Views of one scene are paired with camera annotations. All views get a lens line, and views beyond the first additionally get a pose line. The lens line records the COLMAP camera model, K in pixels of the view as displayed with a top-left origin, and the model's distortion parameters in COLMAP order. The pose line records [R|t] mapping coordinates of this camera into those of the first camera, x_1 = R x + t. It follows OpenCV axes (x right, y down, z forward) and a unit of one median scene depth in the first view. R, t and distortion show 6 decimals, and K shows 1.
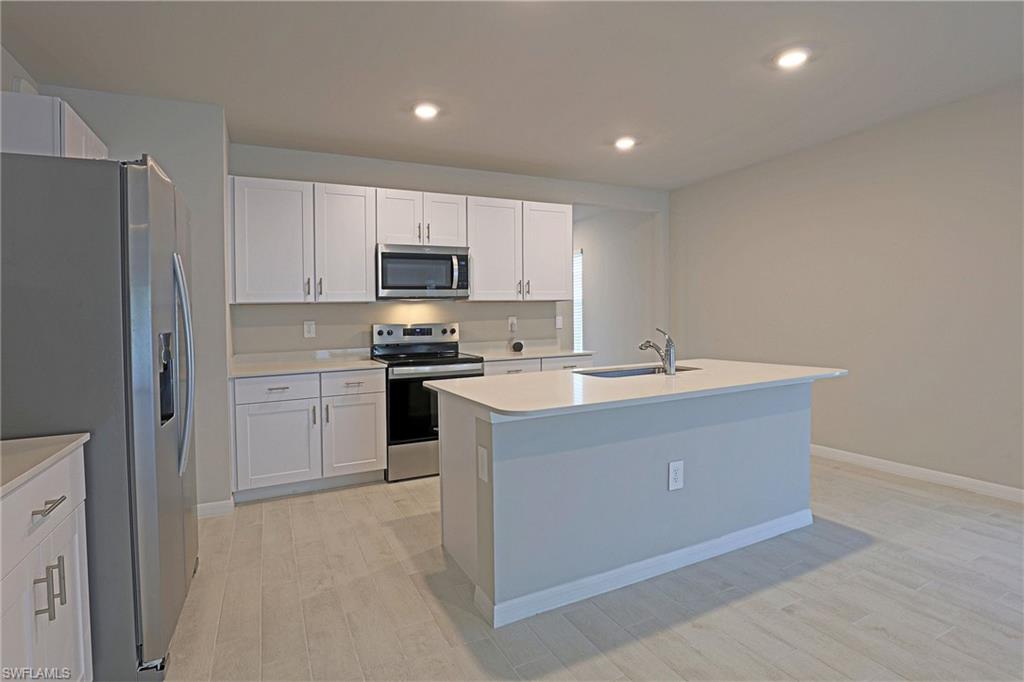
lens RADIAL K [[491.2, 0, 508.4], [0, 491.2, 330.4], [0, 0, 1]] dist [-0.033640, 0.000220]
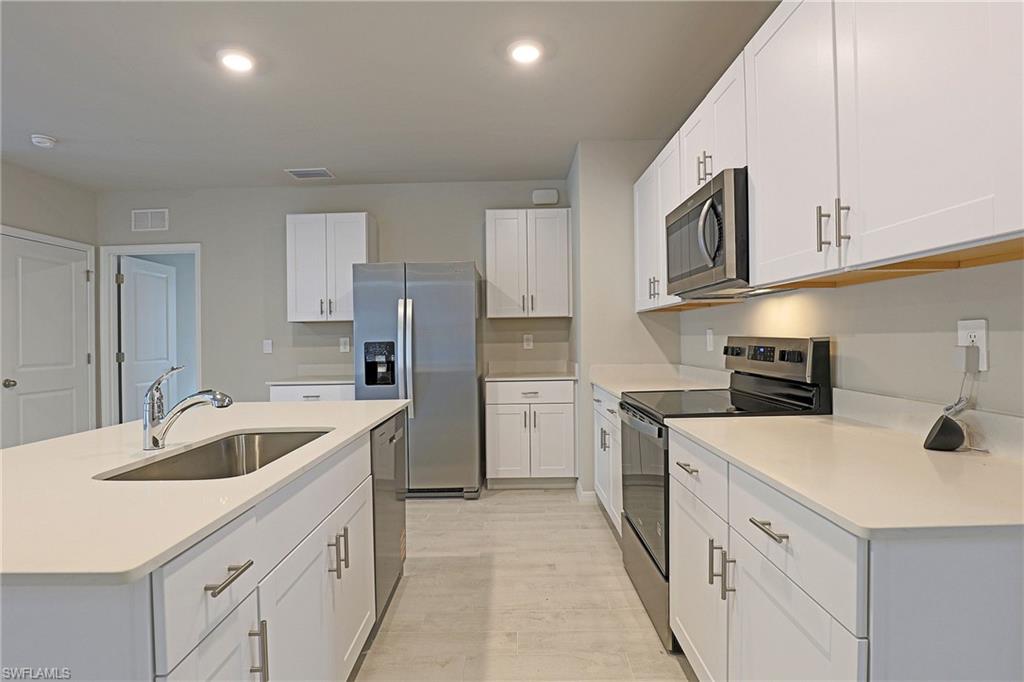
lens RADIAL K [[521.2, 0, 508.5], [0, 521.2, 333.8], [0, 0, 1]] dist [0.016096, 0.000064]
pose [[-0.439925, 0.027025, -0.897628, 0.445869], [0.008840, 0.999629, 0.025764, -0.035741], [0.897991, 0.003399, -0.440000, 1.070824]]
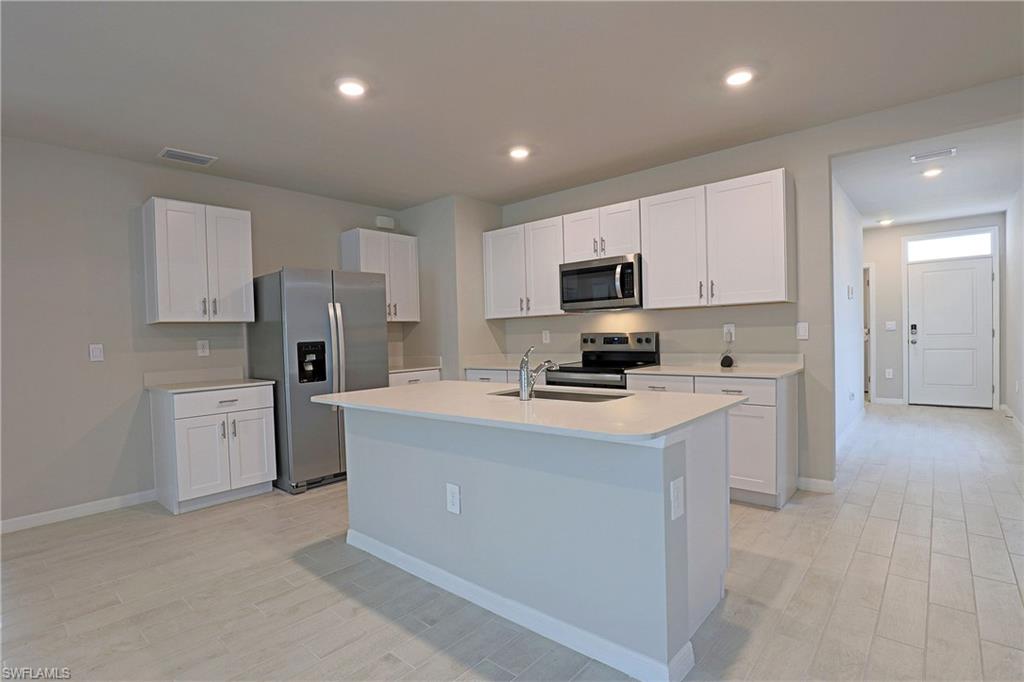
lens RADIAL K [[501.3, 0, 512.0], [0, 501.3, 341.0], [0, 0, 1]] dist [-0.001240, -0.000186]
pose [[0.392539, 0.026076, -0.919366, 0.749822], [-0.000112, 0.999599, 0.028304, -0.027904], [0.919736, -0.011007, 0.392384, 0.408647]]
